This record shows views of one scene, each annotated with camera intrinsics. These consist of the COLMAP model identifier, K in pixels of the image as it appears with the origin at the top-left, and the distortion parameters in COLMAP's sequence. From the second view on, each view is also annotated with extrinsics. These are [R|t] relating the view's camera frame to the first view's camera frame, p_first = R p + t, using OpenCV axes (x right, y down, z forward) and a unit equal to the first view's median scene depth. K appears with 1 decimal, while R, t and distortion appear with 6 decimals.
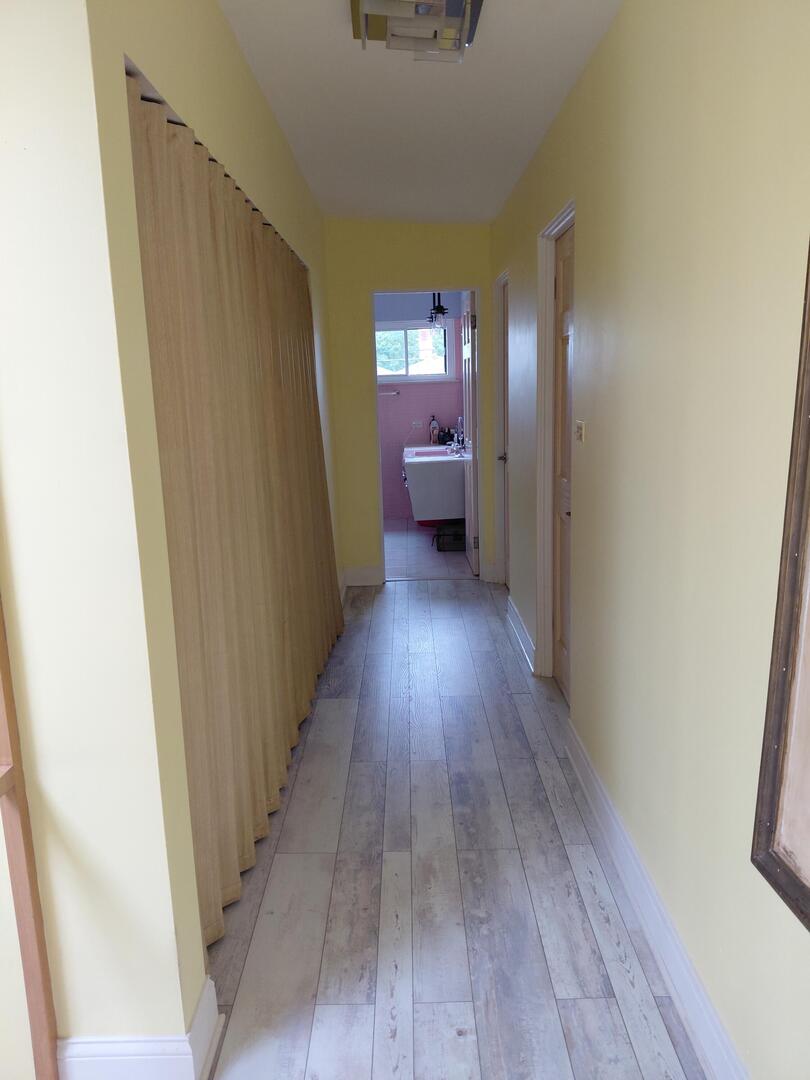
lens RADIAL K [[789.1, 0, 405.0], [0, 789.1, 540.0], [0, 0, 1]] dist [0.106853, -0.202626]
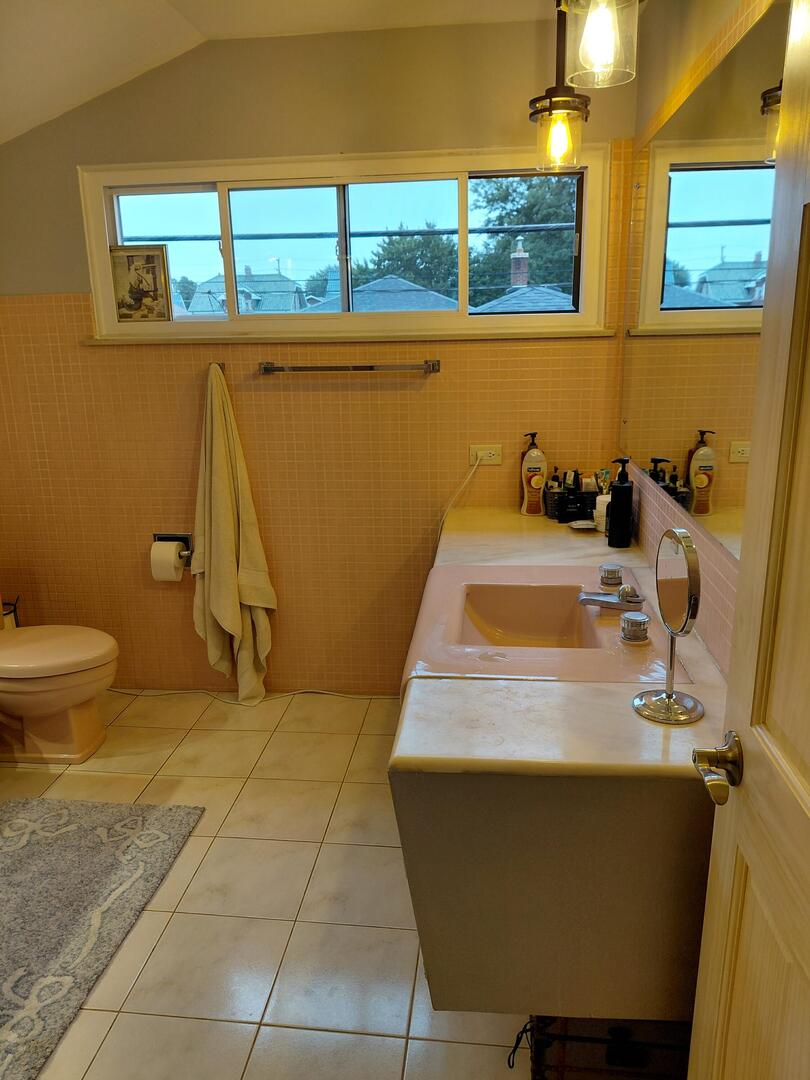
lens RADIAL K [[789.1, 0, 405.0], [0, 789.1, 540.0], [0, 0, 1]] dist [0.106853, -0.202626]
pose [[0.993944, 0.040768, -0.102047, 0.017404], [-0.033268, 0.996692, 0.074149, -0.134837], [0.104732, -0.070305, 0.992012, 0.648992]]
